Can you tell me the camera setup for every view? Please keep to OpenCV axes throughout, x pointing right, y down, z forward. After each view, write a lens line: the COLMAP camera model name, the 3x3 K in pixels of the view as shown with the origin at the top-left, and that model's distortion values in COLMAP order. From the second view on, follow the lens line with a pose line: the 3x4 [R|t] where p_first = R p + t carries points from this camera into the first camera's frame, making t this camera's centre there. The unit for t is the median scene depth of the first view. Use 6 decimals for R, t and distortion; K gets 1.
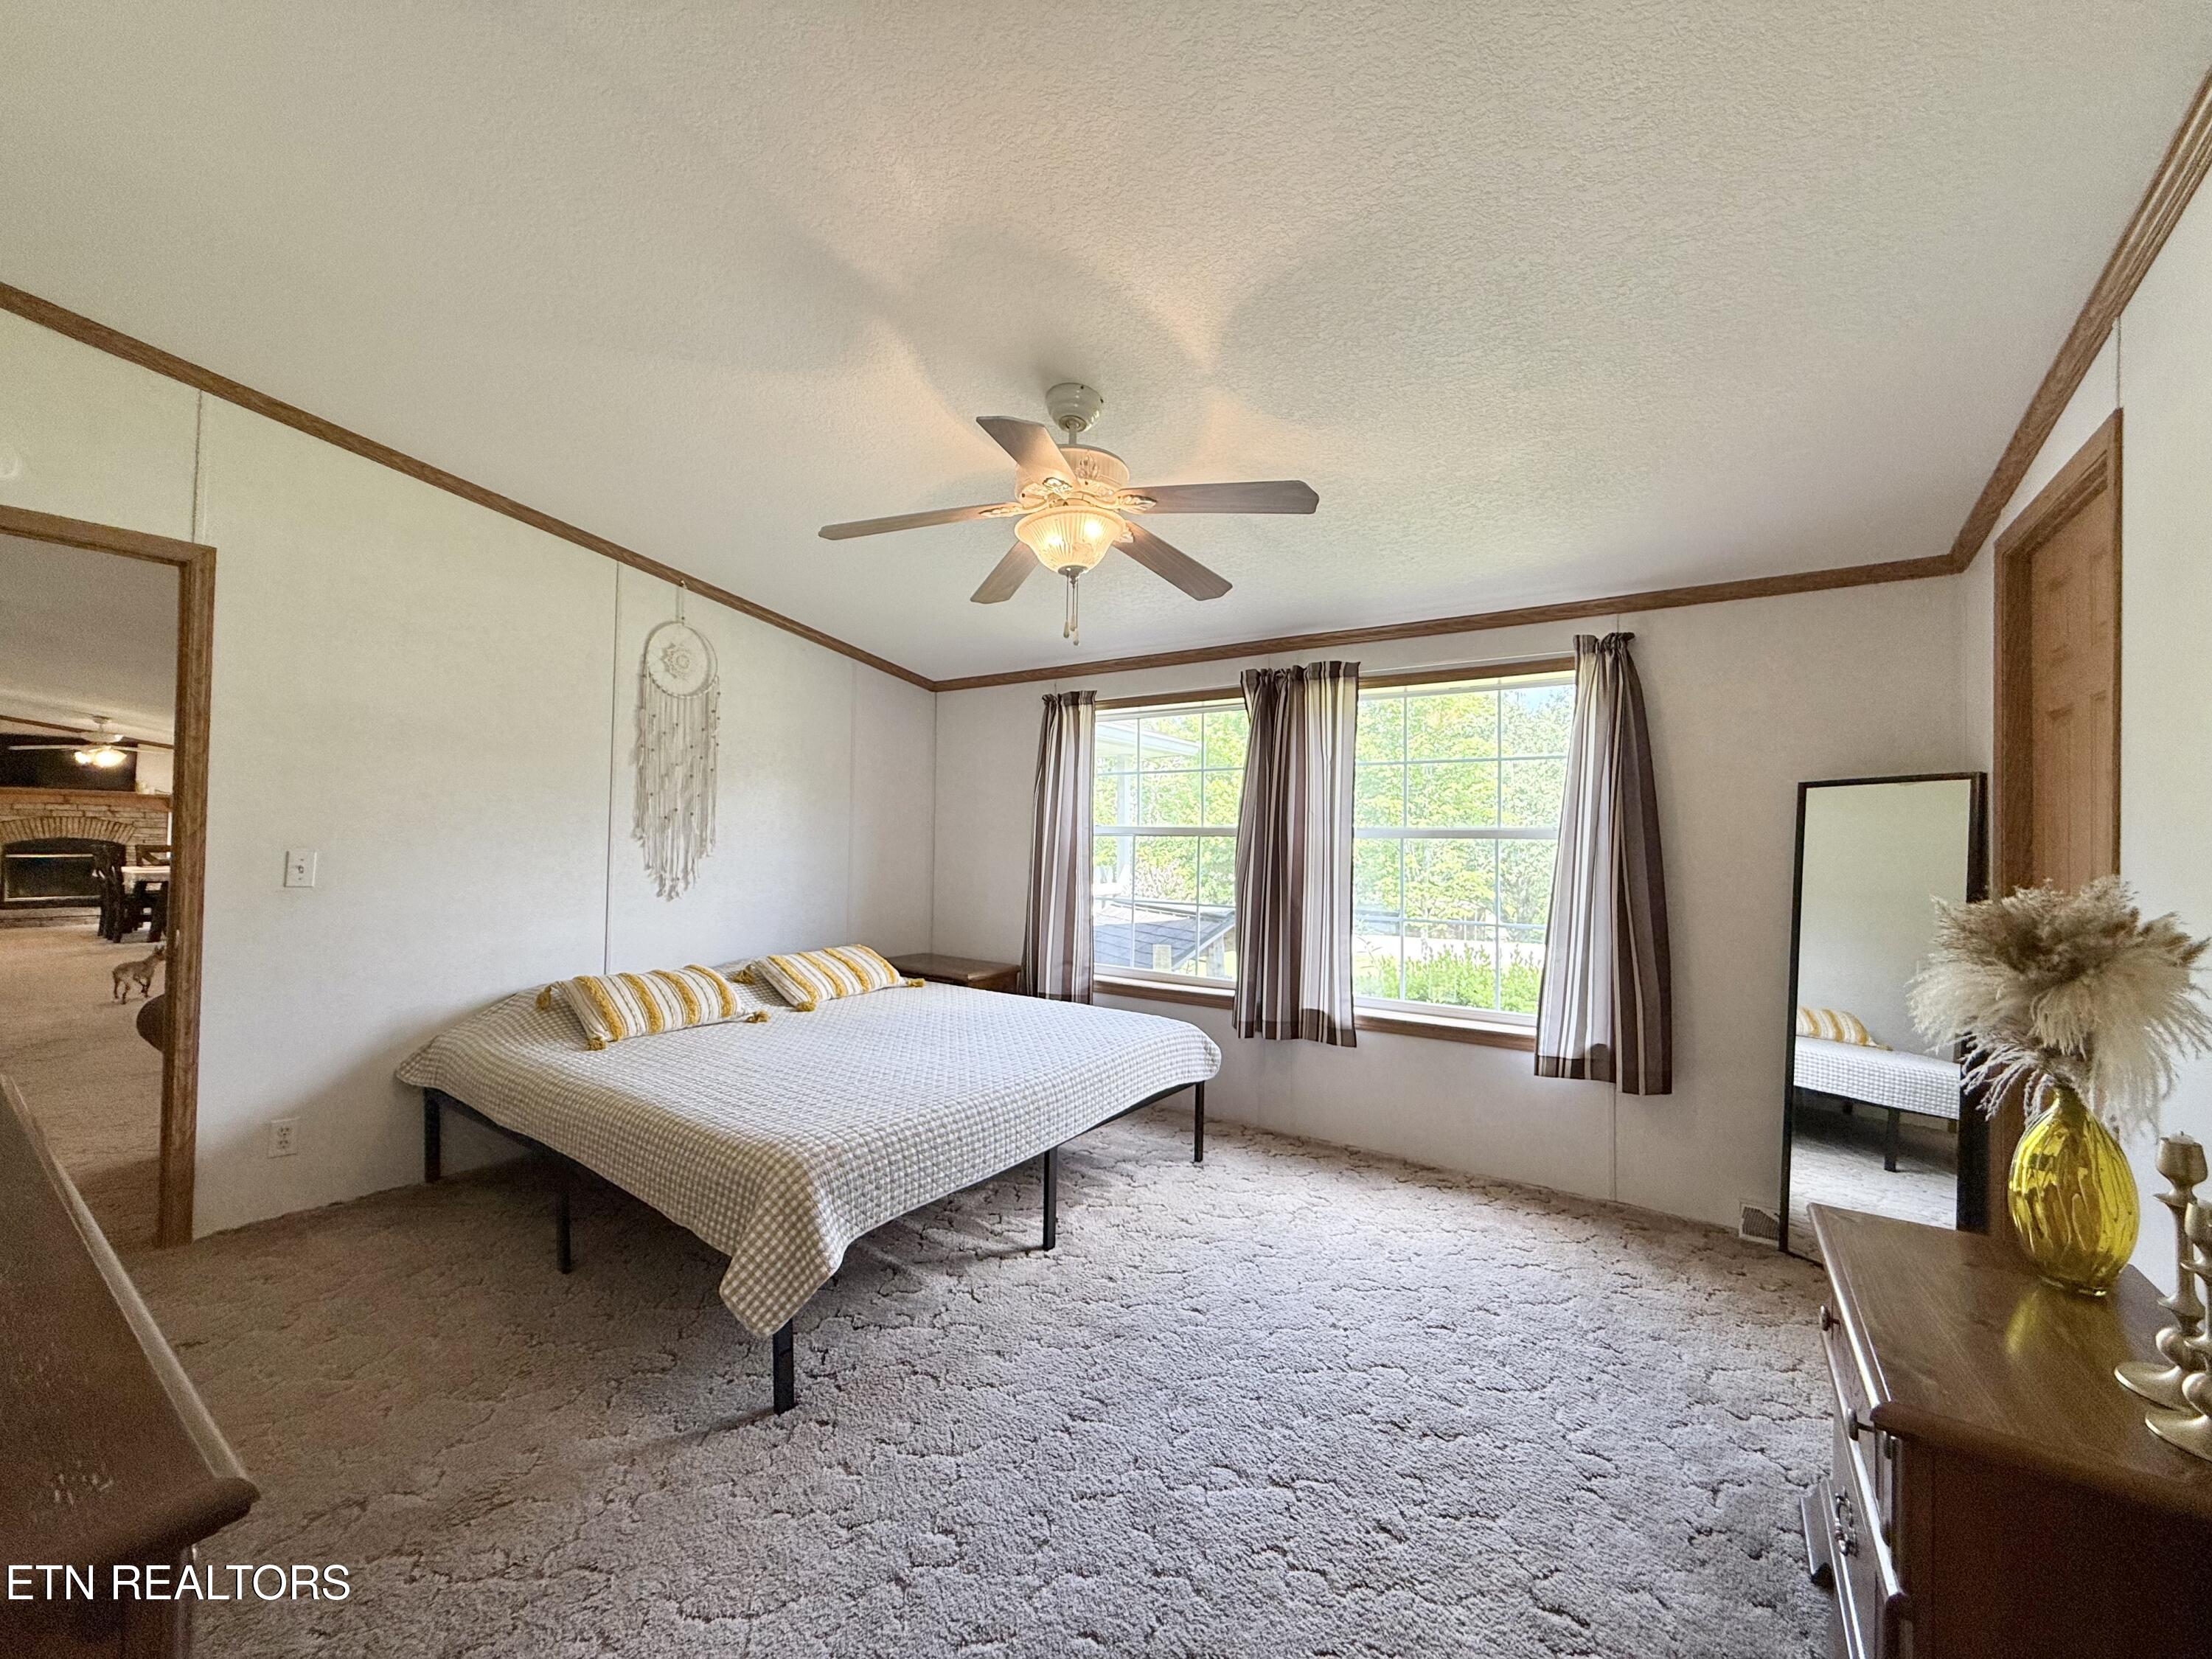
lens RADIAL K [[886.5, 0, 1095.8], [0, 886.5, 836.6], [0, 0, 1]] dist [0.001909, 0.000338]
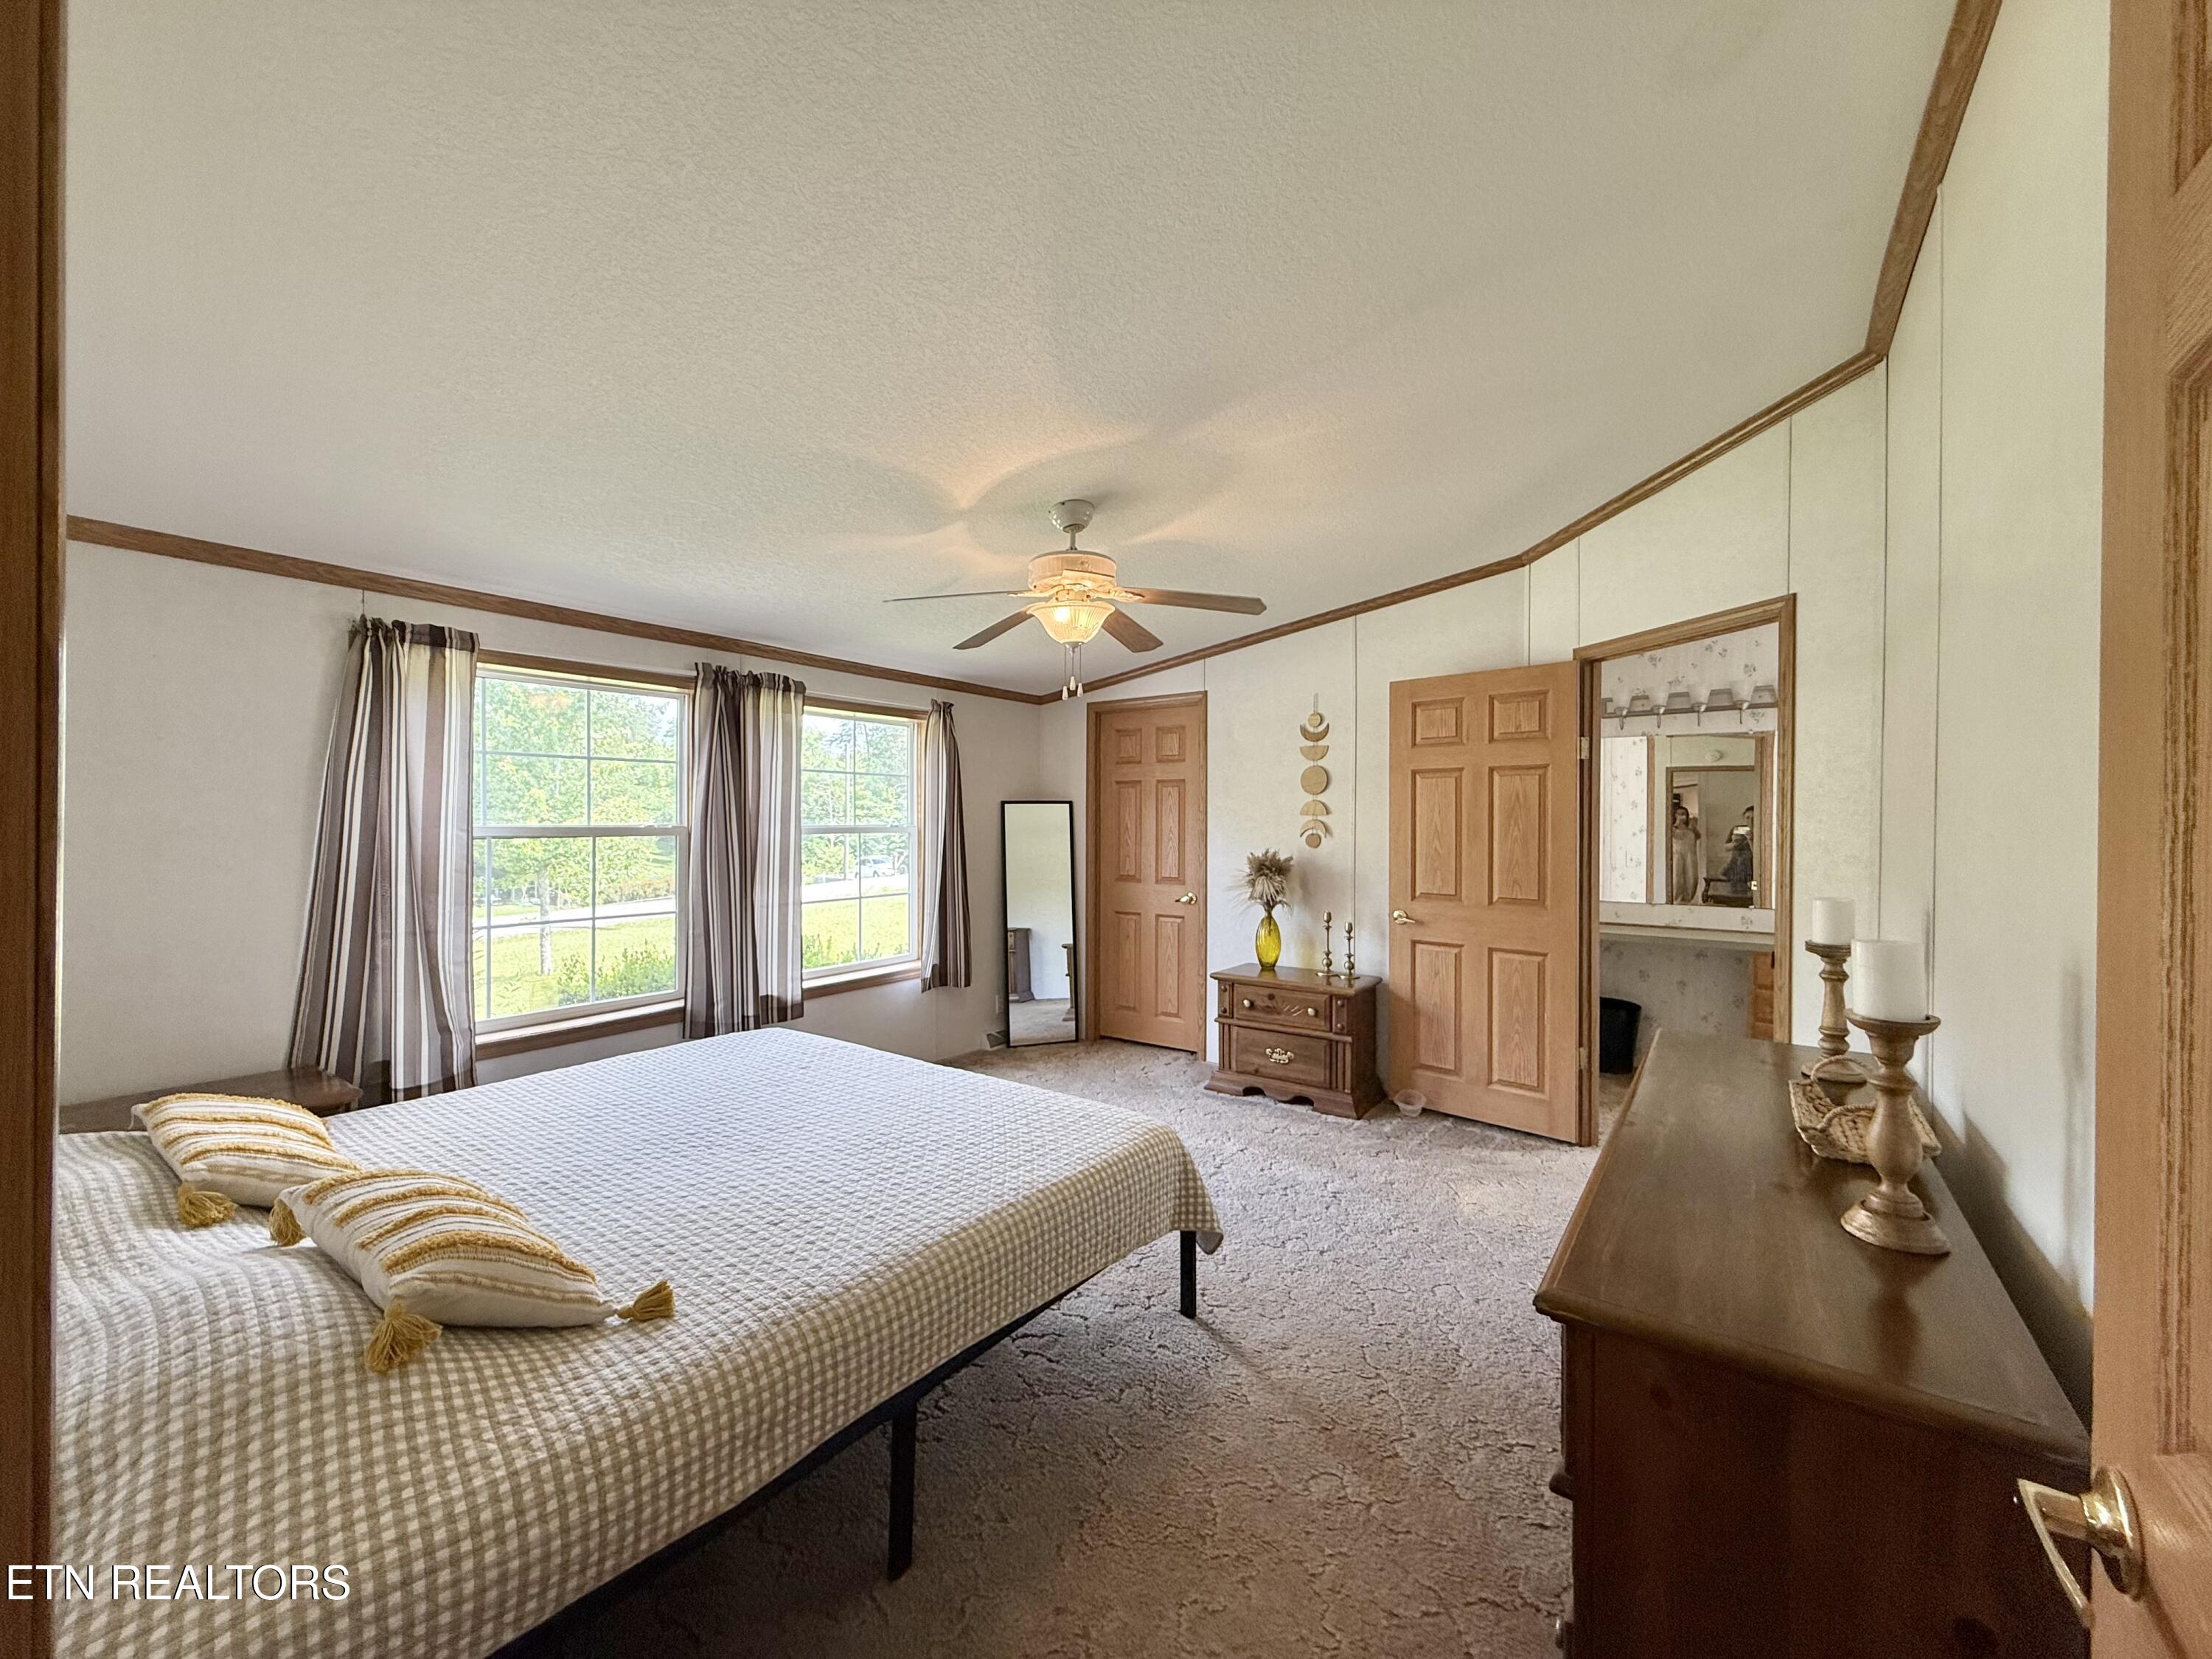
lens RADIAL K [[883.5, 0, 1101.2], [0, 883.5, 821.5], [0, 0, 1]] dist [-0.000028, 0.000091]
pose [[0.010405, -0.003766, 0.999939, -0.815506], [0.013676, 0.999900, 0.003624, -0.013433], [-0.999852, 0.013638, 0.010455, 0.579843]]
